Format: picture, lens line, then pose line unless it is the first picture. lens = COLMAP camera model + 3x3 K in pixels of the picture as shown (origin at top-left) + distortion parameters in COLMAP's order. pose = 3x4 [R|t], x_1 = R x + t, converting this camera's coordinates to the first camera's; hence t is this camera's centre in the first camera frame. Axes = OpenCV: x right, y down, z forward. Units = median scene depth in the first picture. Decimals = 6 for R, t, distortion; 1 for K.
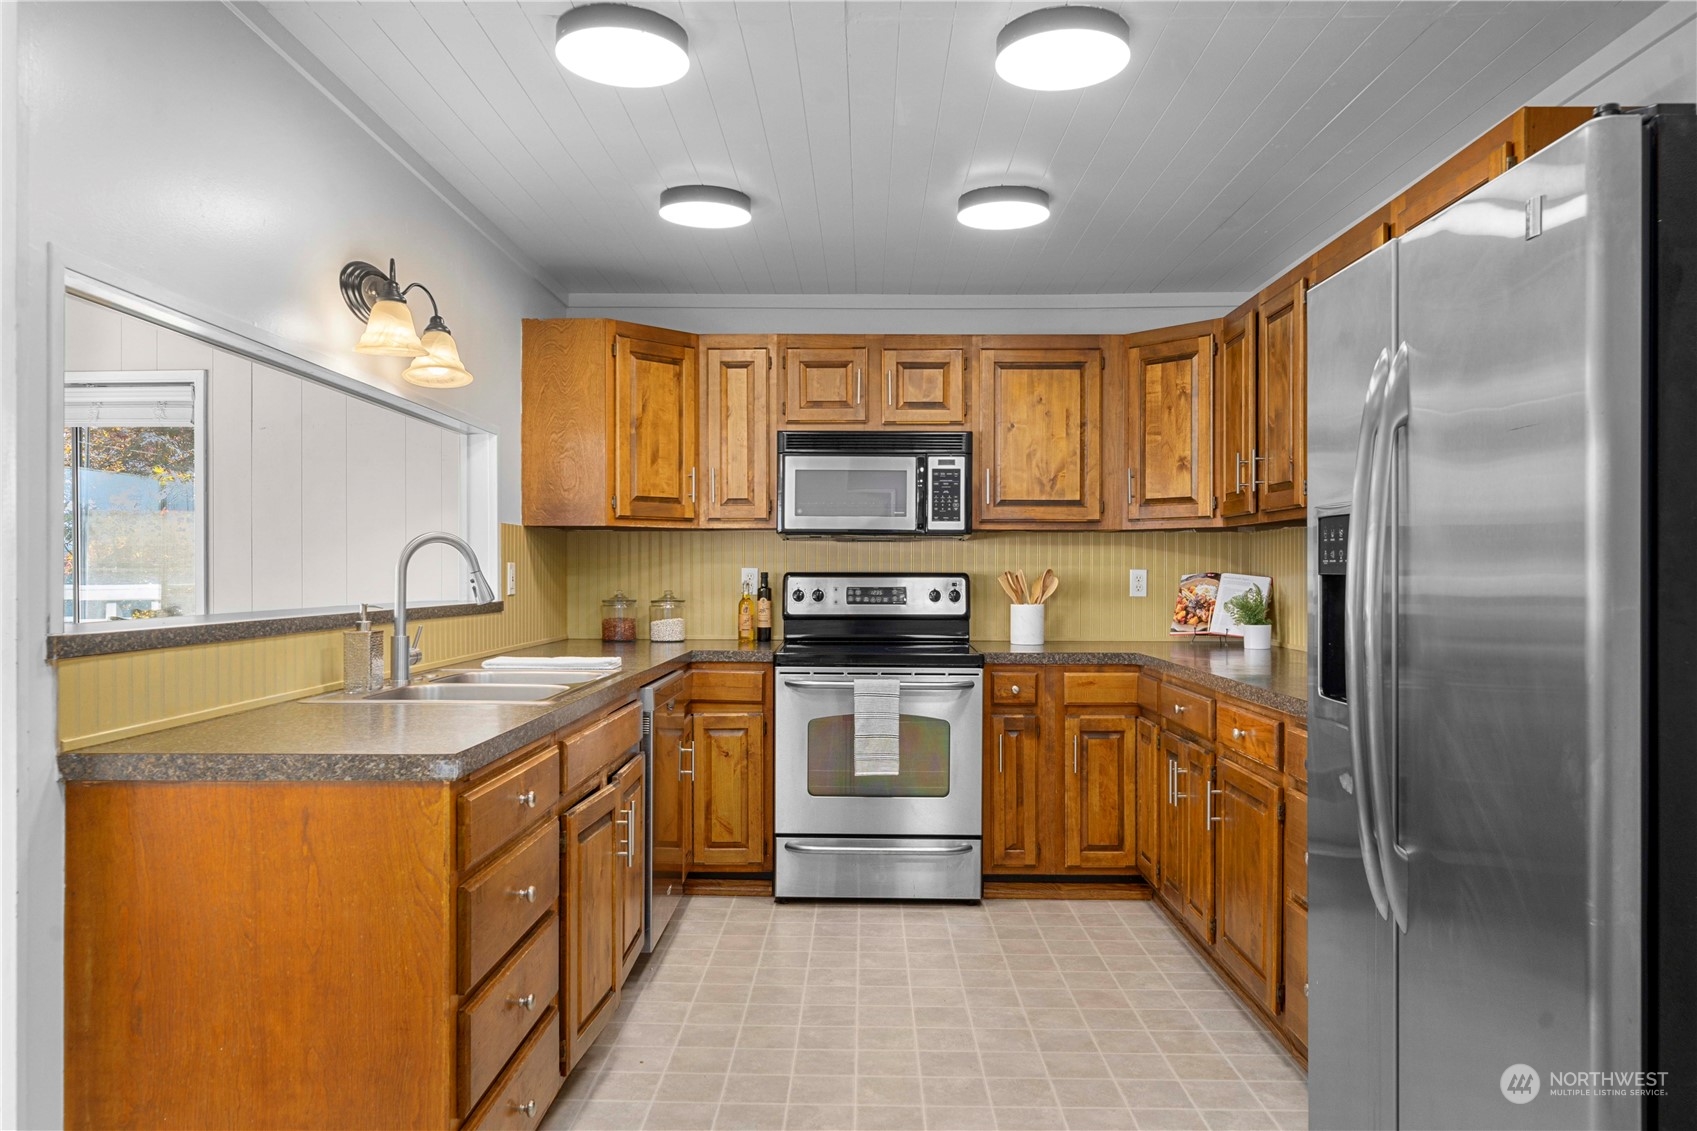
lens RADIAL K [[1162.0, 0, 845.7], [0, 1162.0, 573.4], [0, 0, 1]] dist [-0.021794, -0.000629]
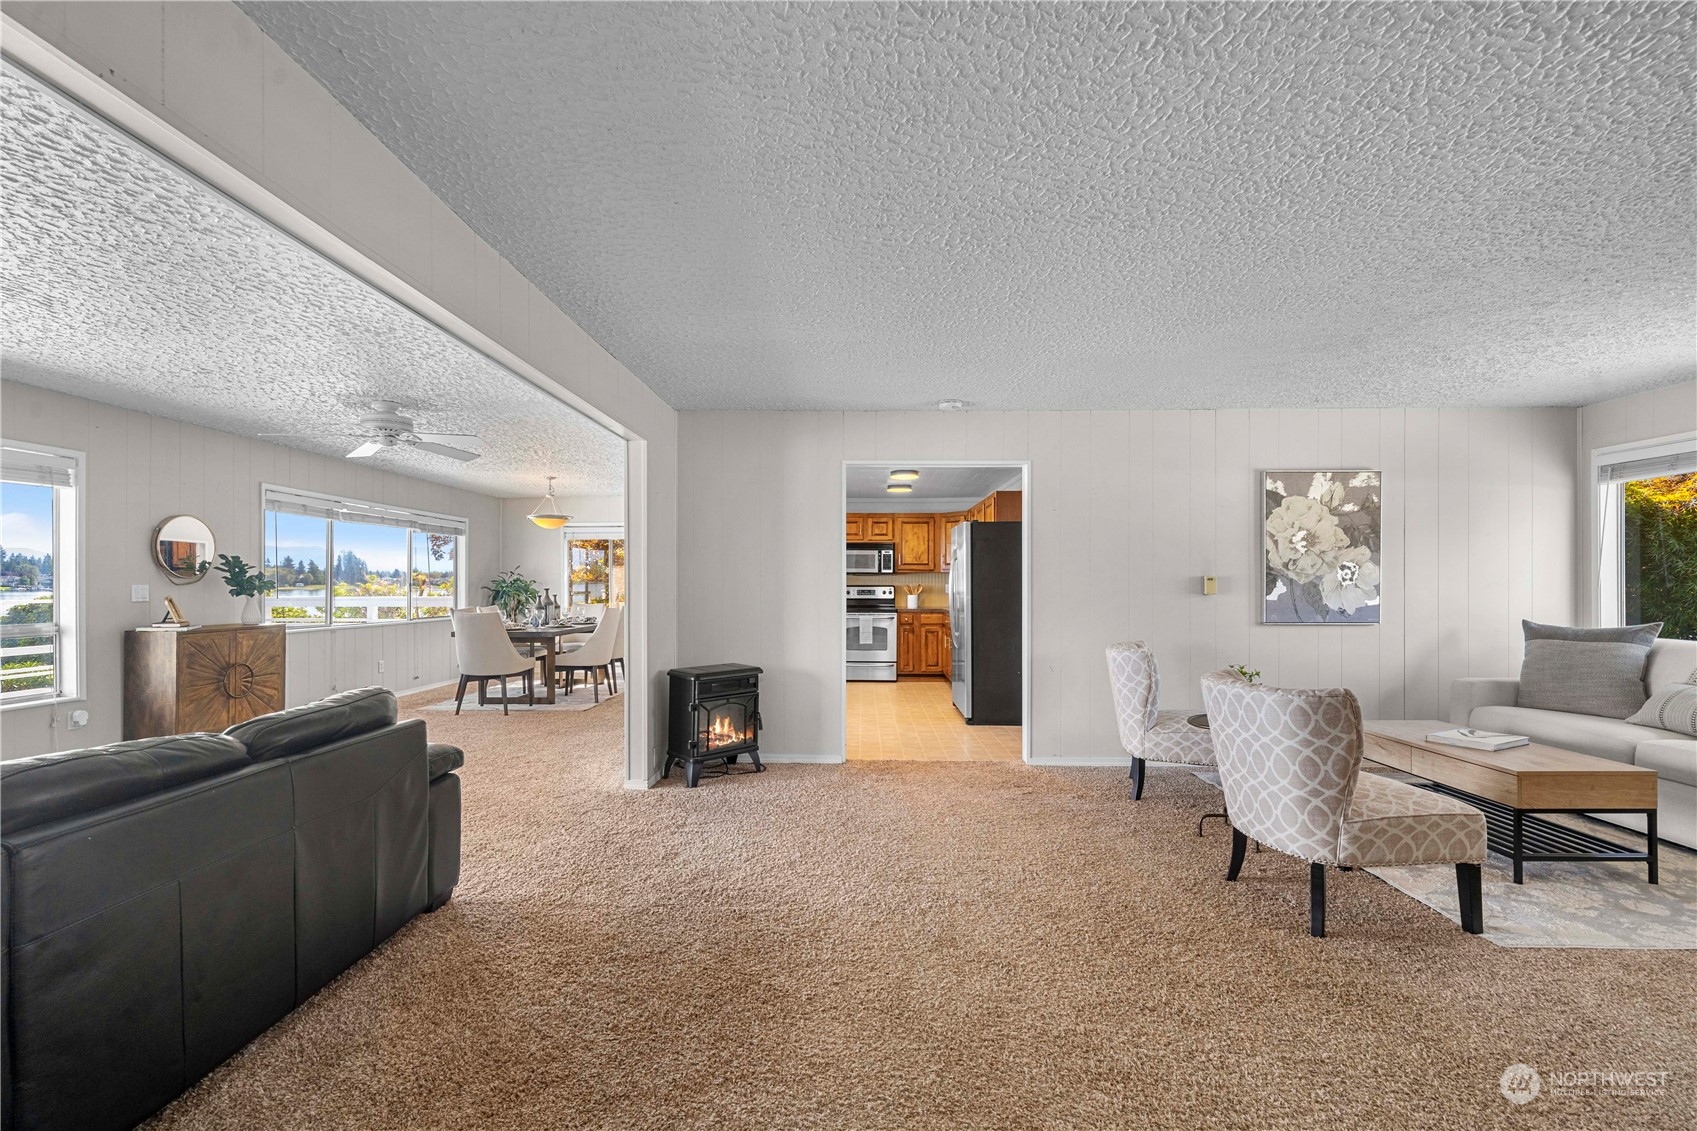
lens RADIAL K [[712.9, 0, 846.9], [0, 712.9, 587.6], [0, 0, 1]] dist [0.001170, 0.000109]
pose [[0.999962, -0.003091, -0.008096, -0.012430], [0.003125, 0.999987, 0.004133, -0.003156], [0.008083, -0.004158, 0.999959, -1.062838]]
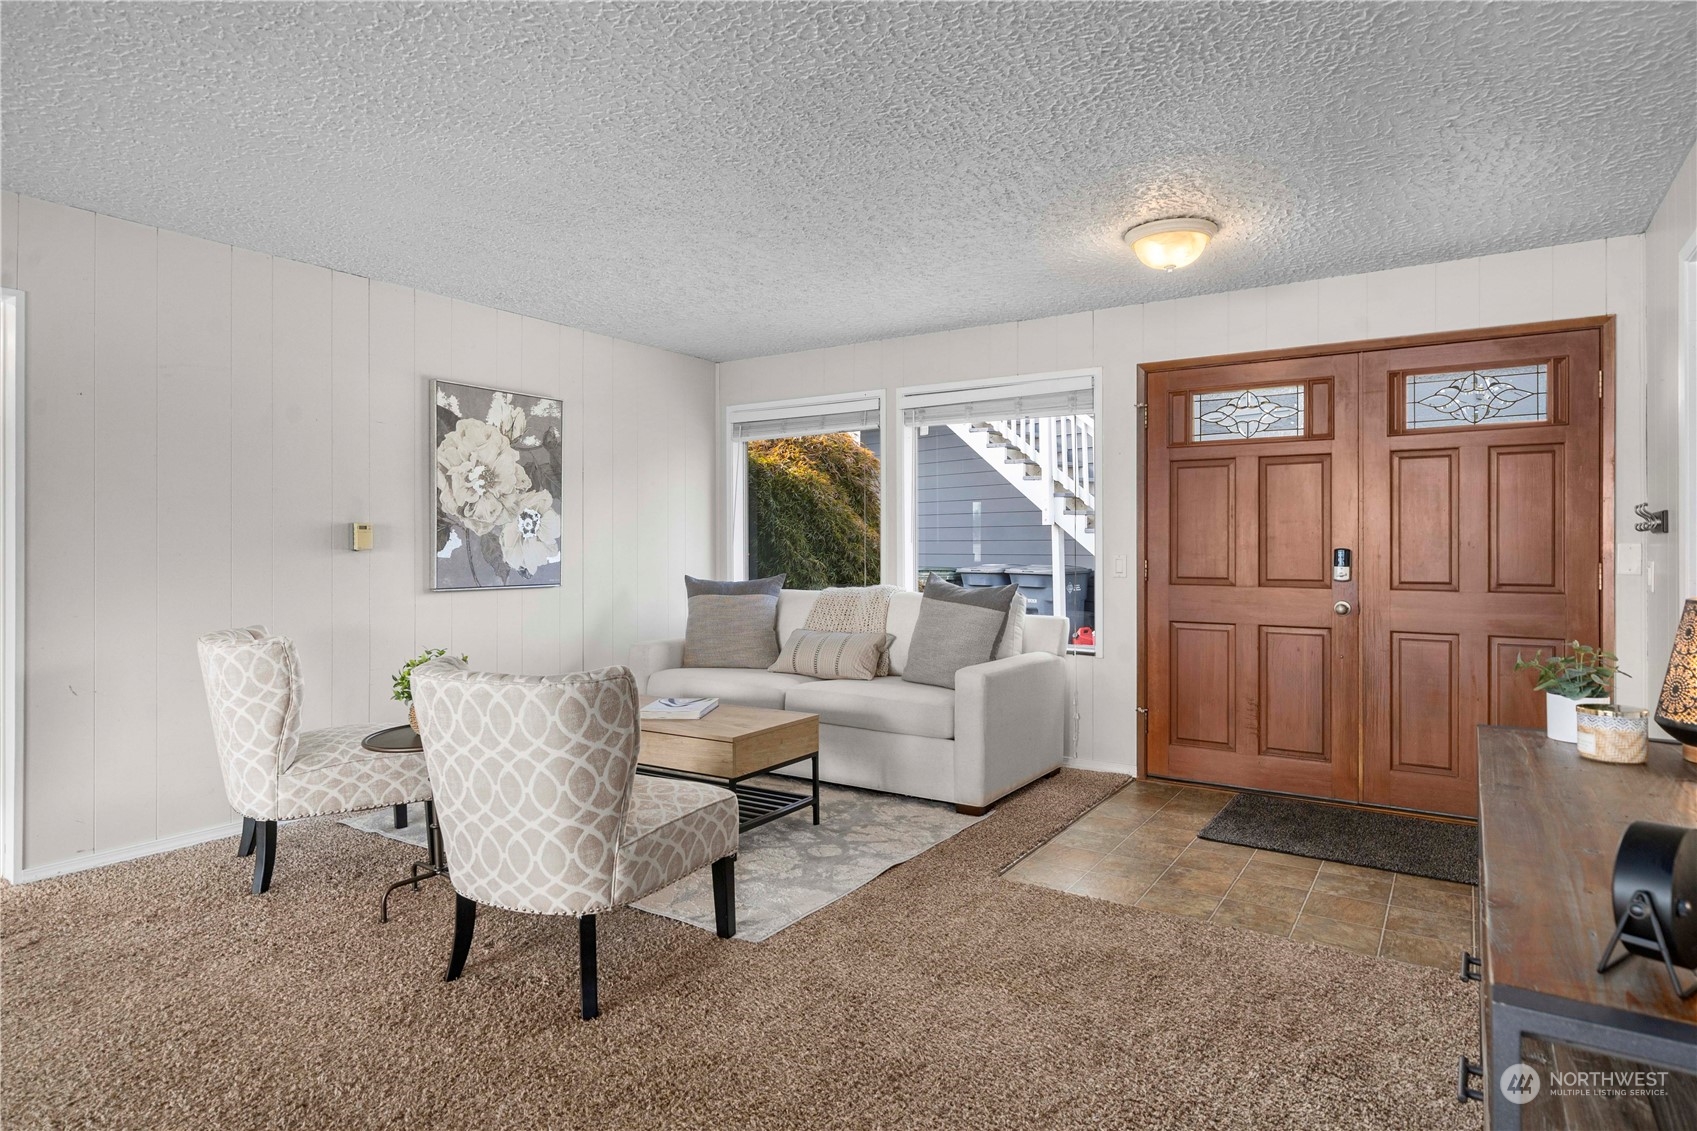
lens RADIAL K [[948.0, 0, 847.2], [0, 948.0, 544.6], [0, 0, 1]] dist [0.000256, 0.001629]
pose [[0.542297, -0.000345, 0.840187, -0.016040], [0.000857, 1.000000, -0.000142, 0.007796], [-0.840187, 0.000797, 0.542297, -0.926767]]
